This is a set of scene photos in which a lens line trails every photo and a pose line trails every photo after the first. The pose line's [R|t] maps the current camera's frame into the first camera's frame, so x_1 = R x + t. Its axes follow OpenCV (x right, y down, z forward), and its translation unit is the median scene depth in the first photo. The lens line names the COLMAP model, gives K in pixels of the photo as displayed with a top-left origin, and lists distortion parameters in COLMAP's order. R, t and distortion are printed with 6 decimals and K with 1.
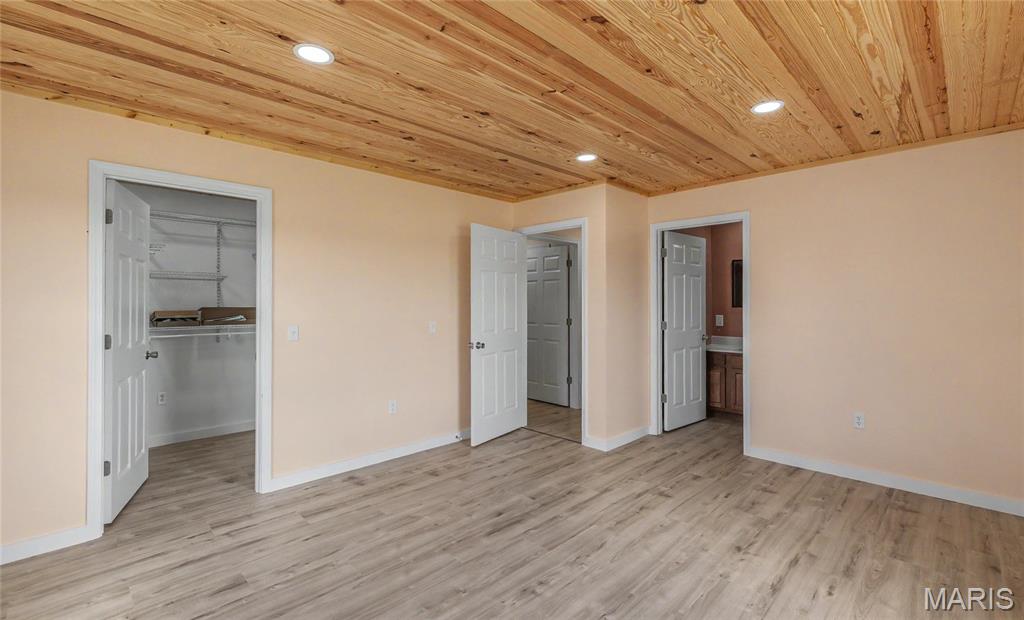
lens RADIAL K [[452.3, 0, 517.6], [0, 452.3, 305.8], [0, 0, 1]] dist [-0.001173, 0.001209]
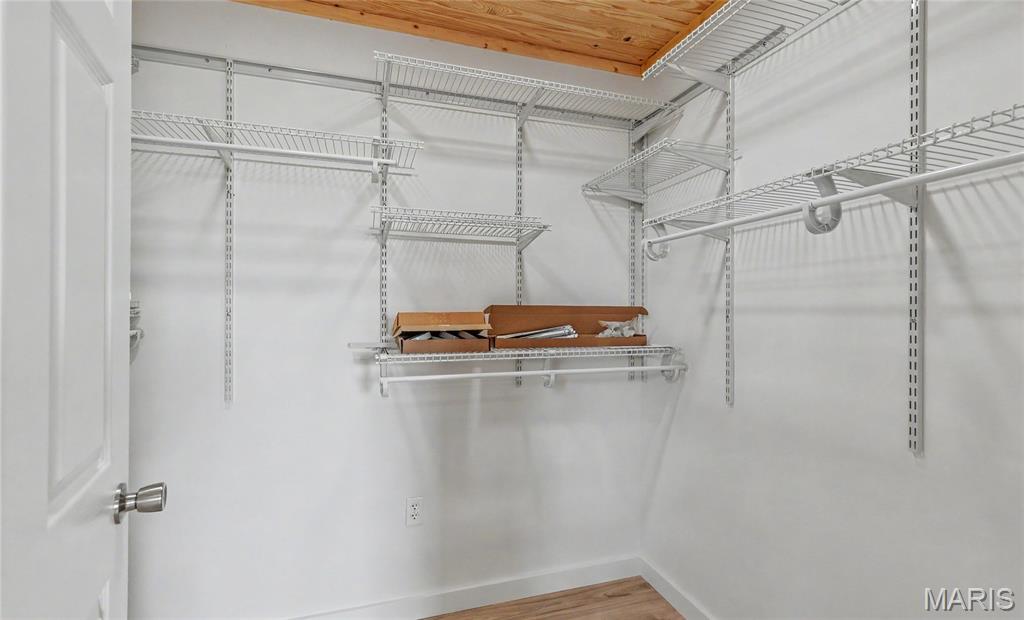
lens RADIAL K [[452.3, 0, 509.9], [0, 452.3, 312.7], [0, 0, 1]] dist [-0.001173, 0.001209]
pose [[0.889103, -0.000587, -0.457706, -0.495331], [-0.004470, 0.999940, -0.009966, 0.014298], [0.457685, 0.010907, 0.889048, 0.643009]]
